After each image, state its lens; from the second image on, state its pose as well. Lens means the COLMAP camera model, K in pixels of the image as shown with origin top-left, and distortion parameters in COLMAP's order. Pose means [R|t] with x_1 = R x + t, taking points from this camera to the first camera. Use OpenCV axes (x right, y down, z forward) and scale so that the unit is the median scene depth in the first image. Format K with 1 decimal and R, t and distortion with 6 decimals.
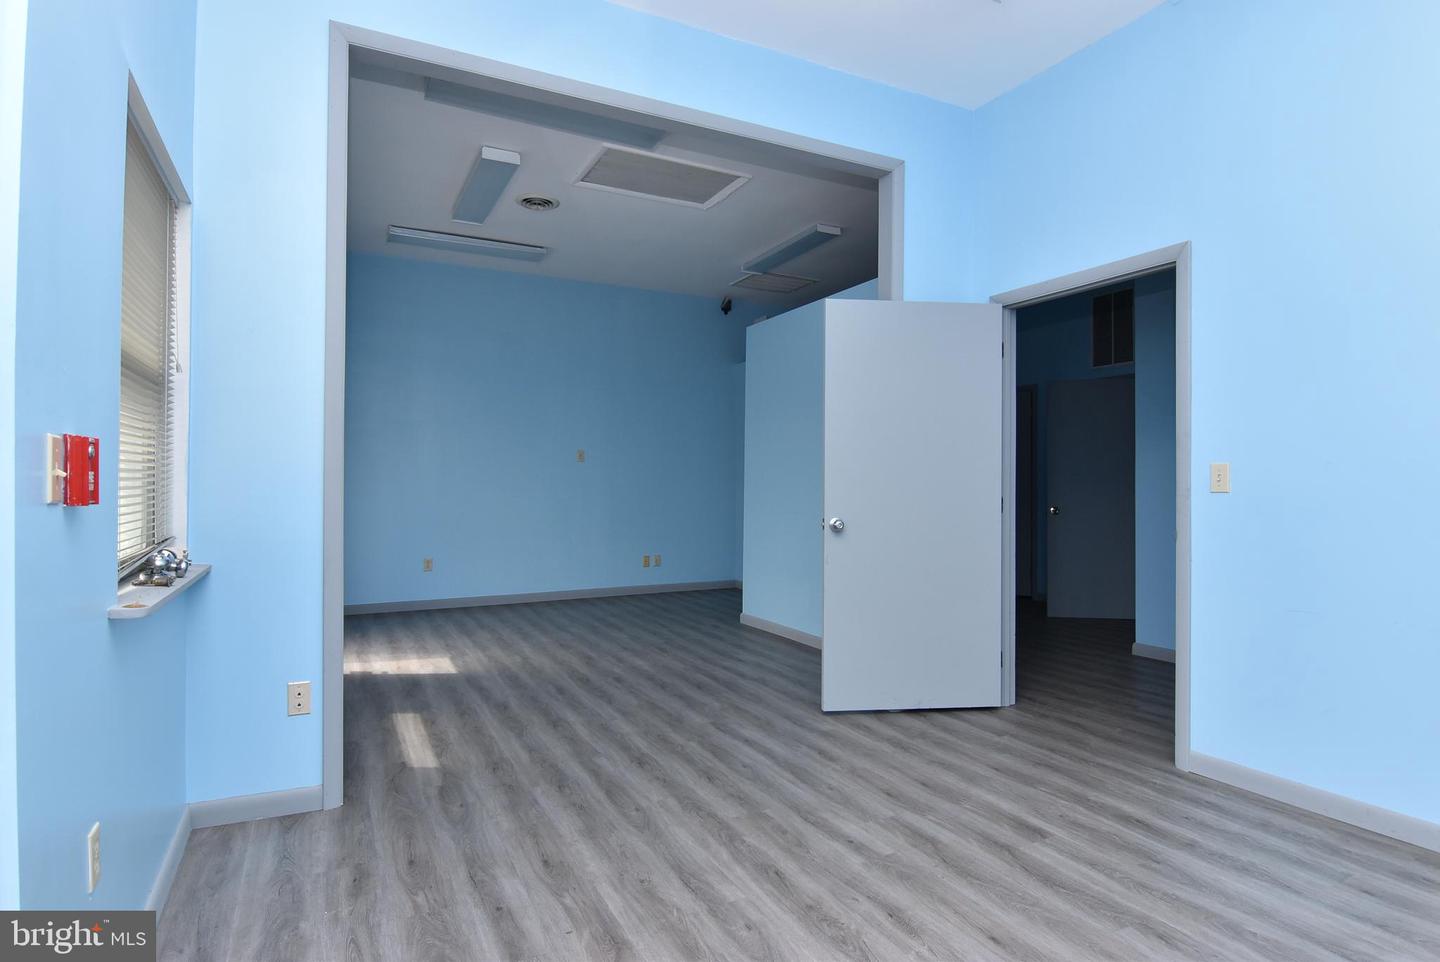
lens RADIAL K [[761.5, 0, 723.9], [0, 761.5, 484.9], [0, 0, 1]] dist [-0.007979, -0.002225]
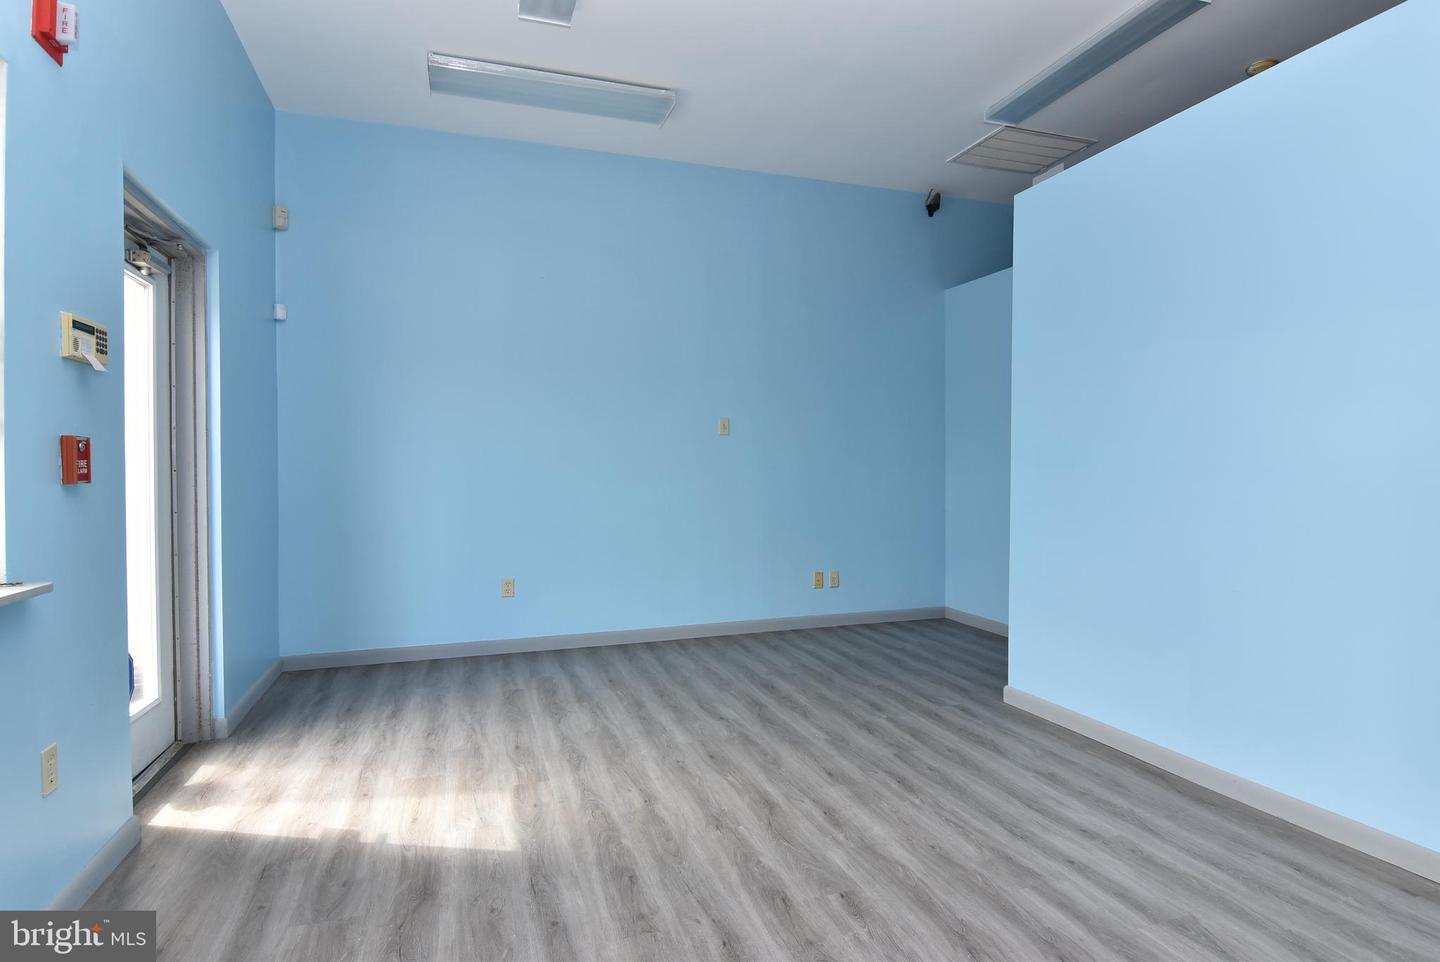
lens RADIAL K [[761.5, 0, 723.9], [0, 761.5, 484.9], [0, 0, 1]] dist [-0.007979, -0.002225]
pose [[0.988412, -0.004449, -0.151732, -0.190127], [0.007575, 0.999771, 0.020026, 0.000133], [0.151608, -0.020943, 0.988219, 0.724295]]
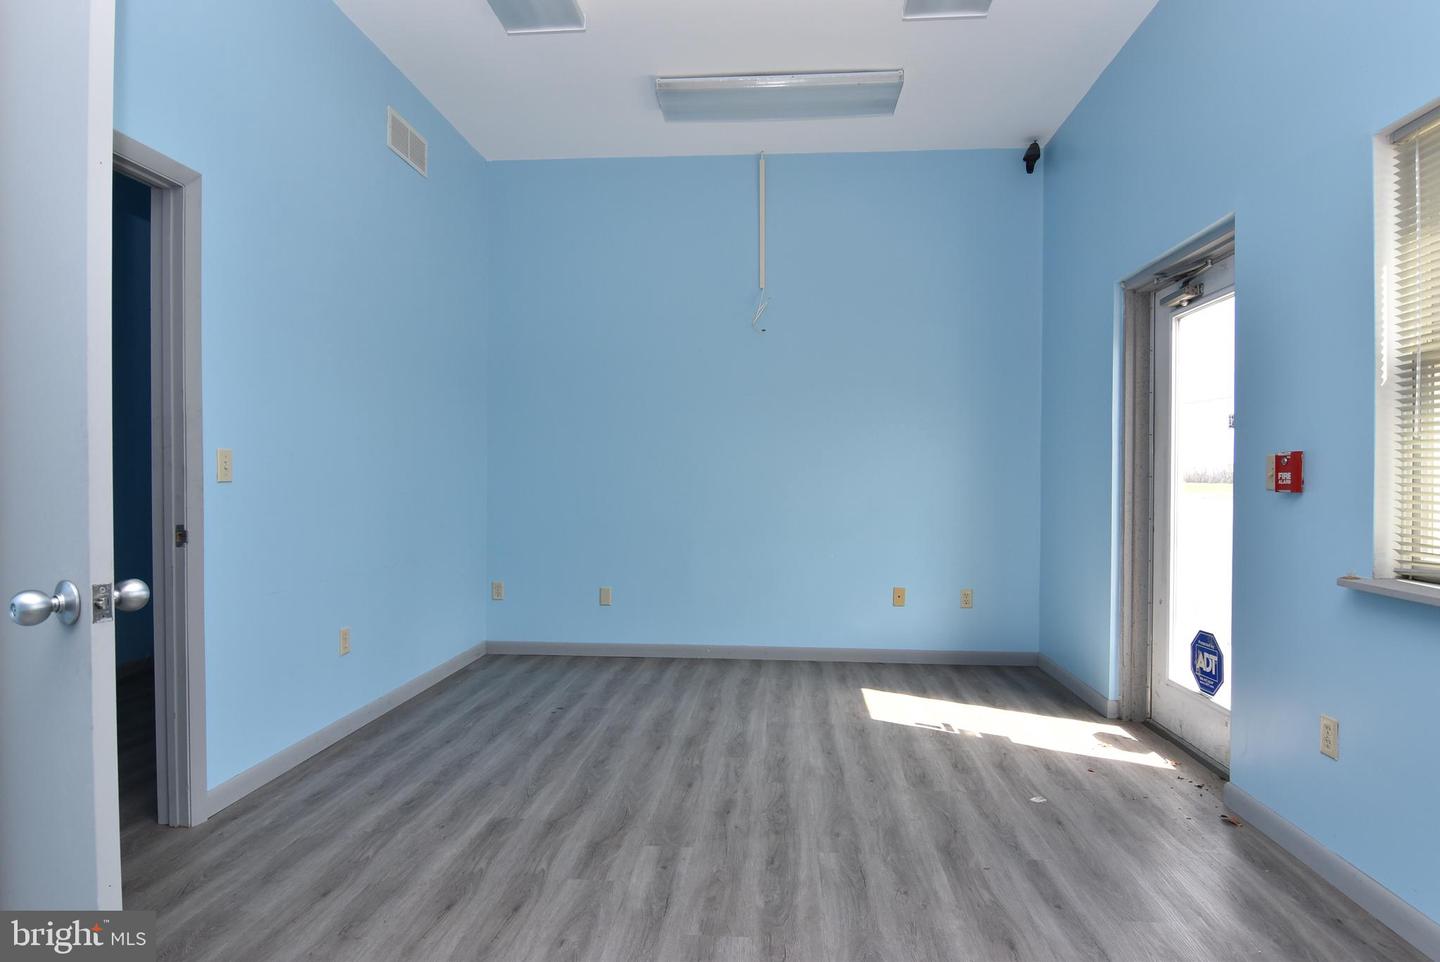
lens RADIAL K [[761.5, 0, 723.9], [0, 761.5, 484.9], [0, 0, 1]] dist [-0.007979, -0.002225]
pose [[-0.846985, -0.011491, 0.531492, -0.269331], [-0.006776, 0.999918, 0.010821, -0.000333], [-0.531573, 0.005564, -0.846994, 1.247805]]
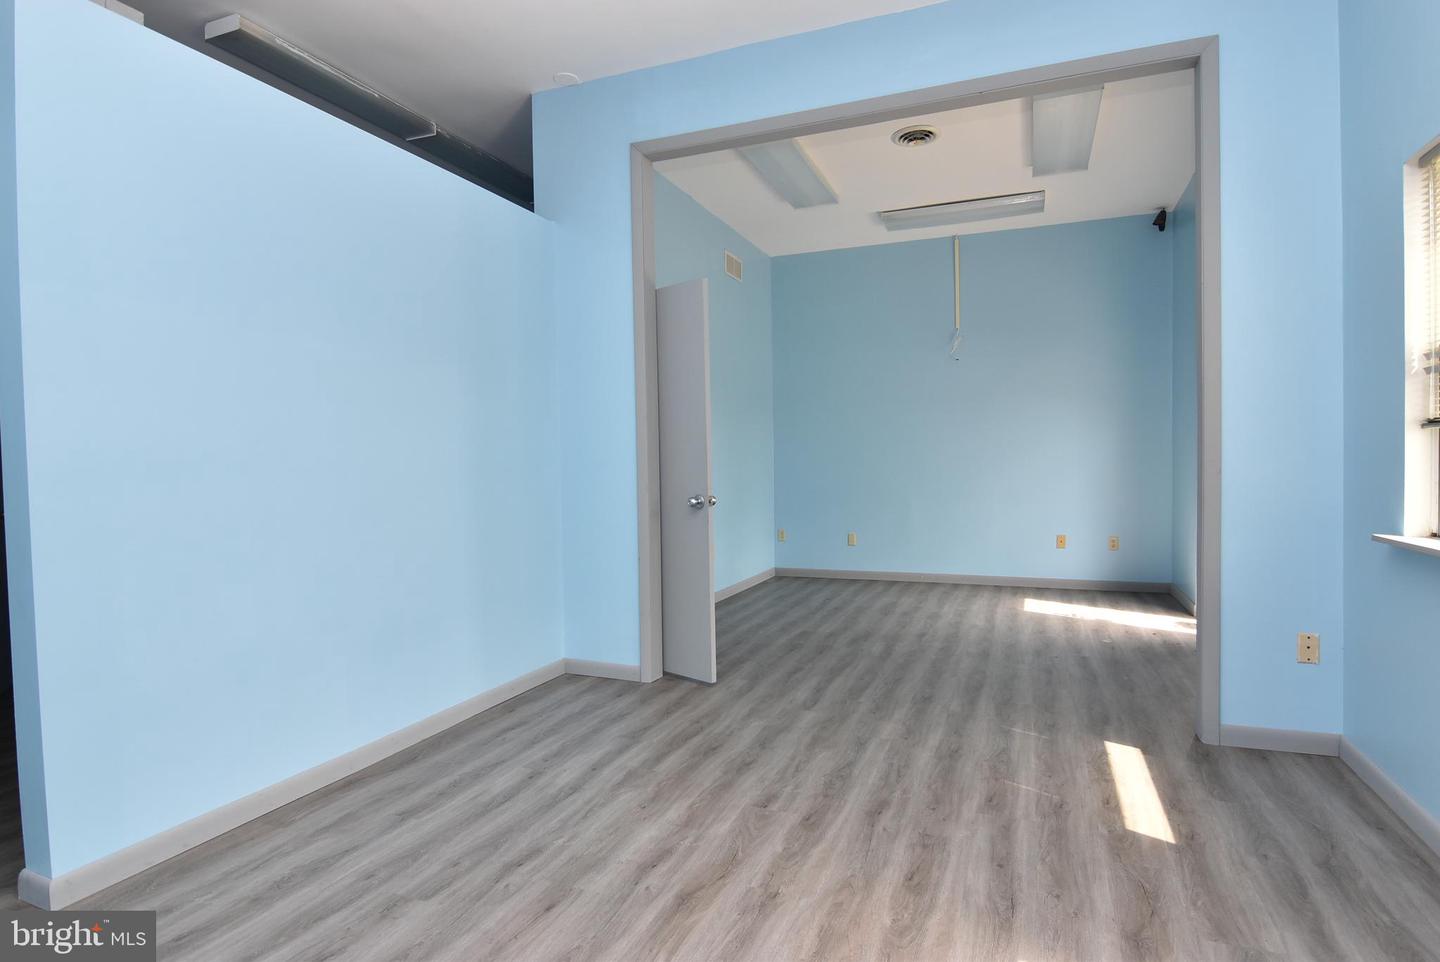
lens RADIAL K [[761.5, 0, 723.9], [0, 761.5, 484.9], [0, 0, 1]] dist [-0.007979, -0.002225]
pose [[-0.649804, -0.017085, 0.759910, -0.725339], [0.012595, 0.999368, 0.033238, -0.004759], [-0.759998, 0.031169, -0.649178, 1.828032]]
